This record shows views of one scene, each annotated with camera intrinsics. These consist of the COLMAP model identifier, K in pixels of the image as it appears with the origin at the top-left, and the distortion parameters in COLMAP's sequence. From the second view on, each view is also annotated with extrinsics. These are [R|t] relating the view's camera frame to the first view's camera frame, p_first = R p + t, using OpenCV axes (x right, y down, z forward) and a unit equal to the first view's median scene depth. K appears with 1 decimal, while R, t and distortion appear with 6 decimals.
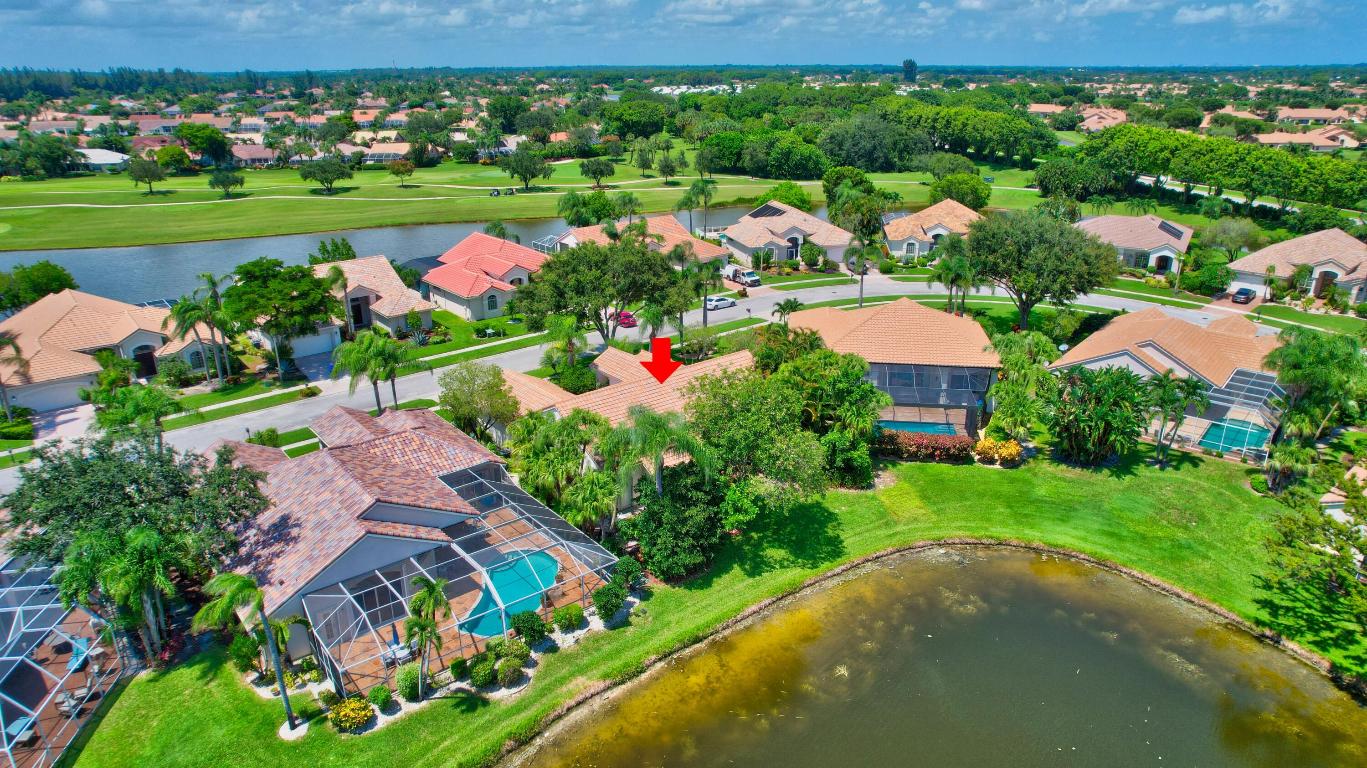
lens RADIAL K [[873.8, 0, 684.7], [0, 873.8, 384.3], [0, 0, 1]] dist [-0.071908, 0.064195]
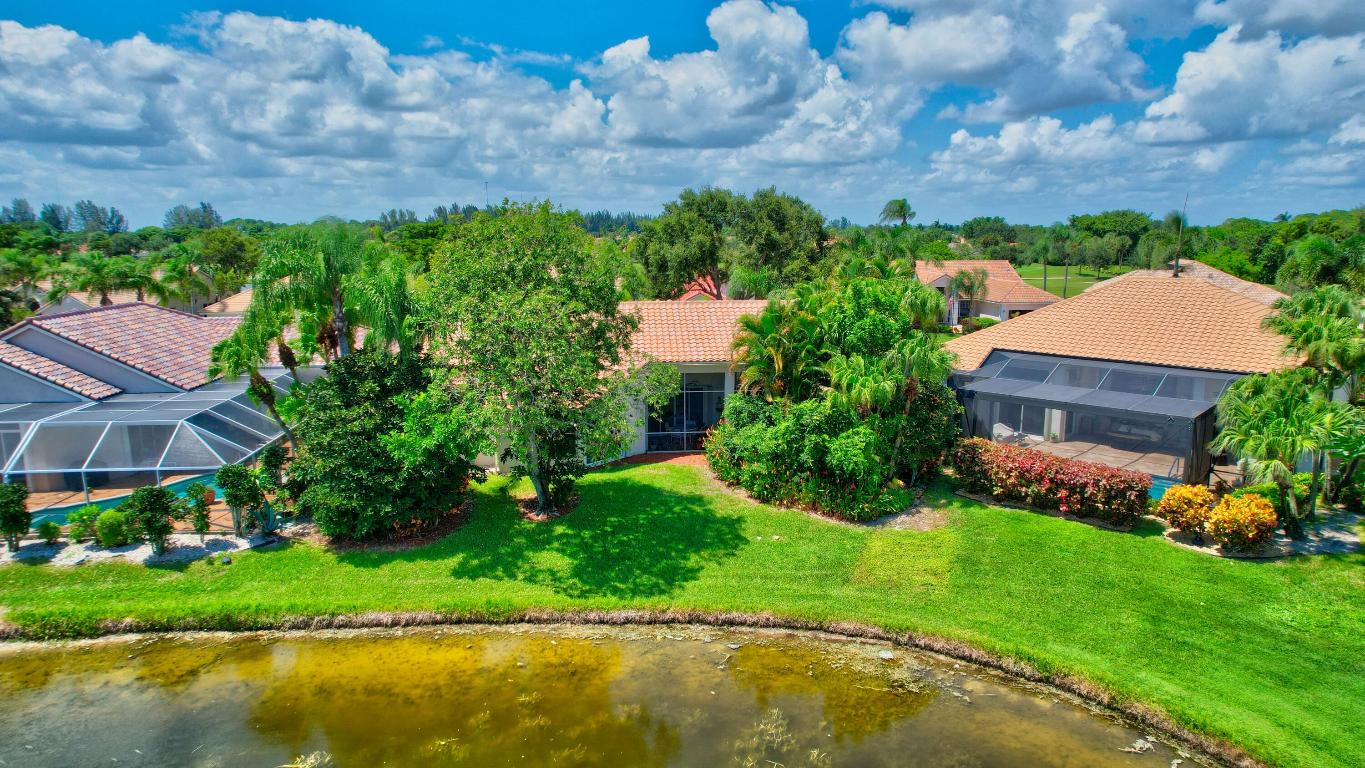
lens RADIAL K [[872.5, 0, 683.0], [0, 872.5, 384.9], [0, 0, 1]] dist [-0.071908, 0.064195]
pose [[0.824672, 0.101441, -0.556441, 0.319935], [-0.197216, 0.973616, -0.114791, 0.098235], [0.530116, 0.204404, 0.822919, 0.427368]]
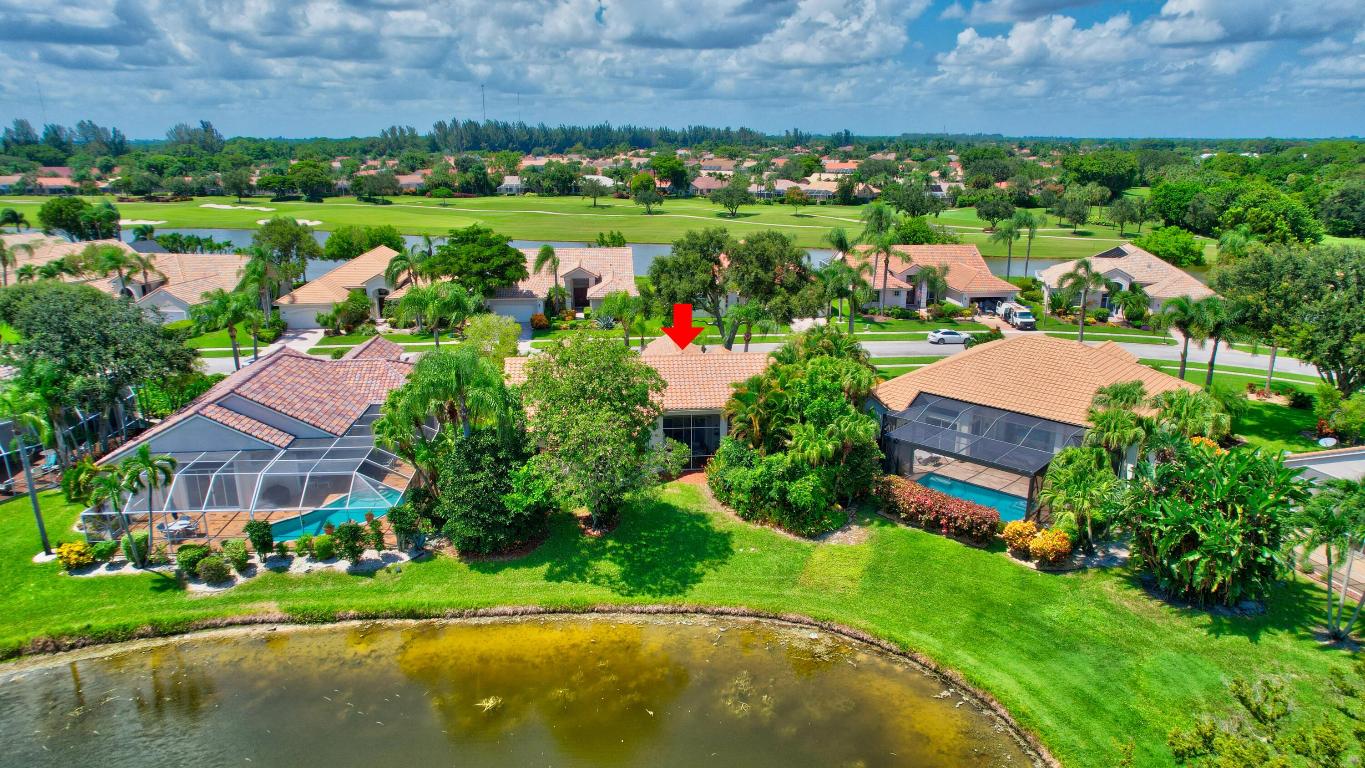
lens RADIAL K [[872.5, 0, 677.7], [0, 872.5, 388.0], [0, 0, 1]] dist [-0.071908, 0.064195]
pose [[0.822640, 0.162601, -0.544816, 0.407919], [-0.199153, 0.979934, -0.008246, 0.018529], [0.532543, 0.115285, 0.838515, 0.246770]]
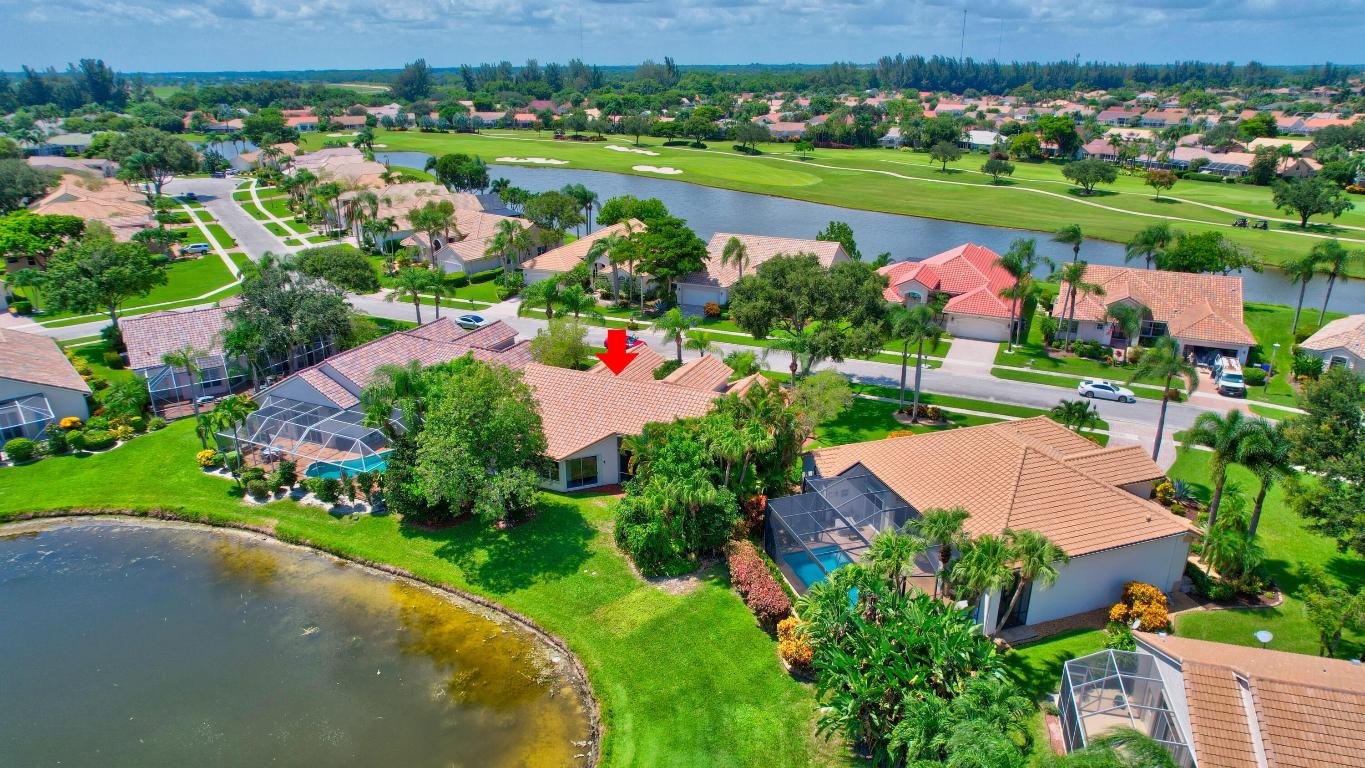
lens RADIAL K [[872.5, 0, 678.2], [0, 872.5, 376.5], [0, 0, 1]] dist [-0.071908, 0.064195]
pose [[0.437656, 0.309224, -0.844298, 0.706566], [-0.309217, 0.933491, 0.181603, -0.180101], [0.844300, 0.181591, 0.504165, 0.467304]]
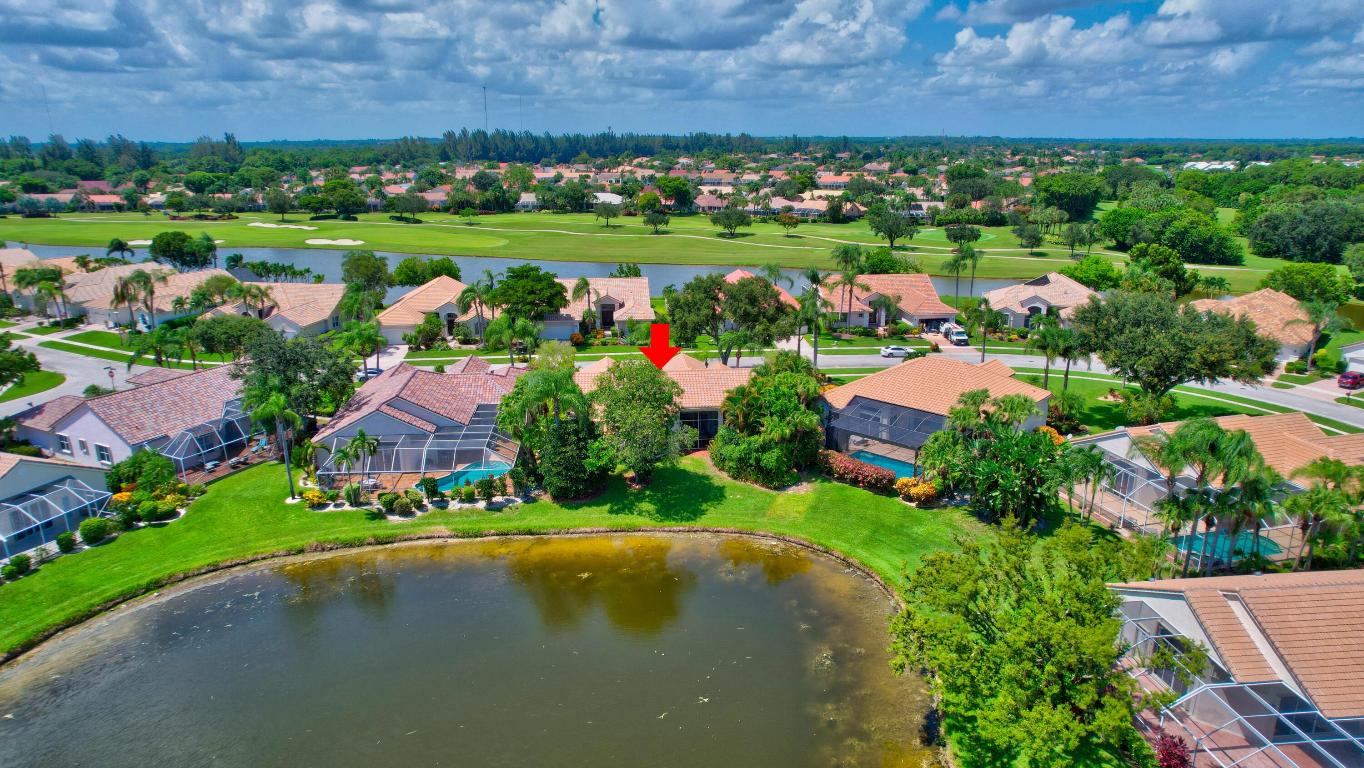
lens RADIAL K [[871.9, 0, 677.0], [0, 871.9, 388.0], [0, 0, 1]] dist [-0.071908, 0.064195]
pose [[0.822150, 0.161531, -0.545873, 0.581703], [-0.198230, 0.980118, -0.008529, 0.018555], [0.533643, 0.115221, 0.837824, -0.047251]]
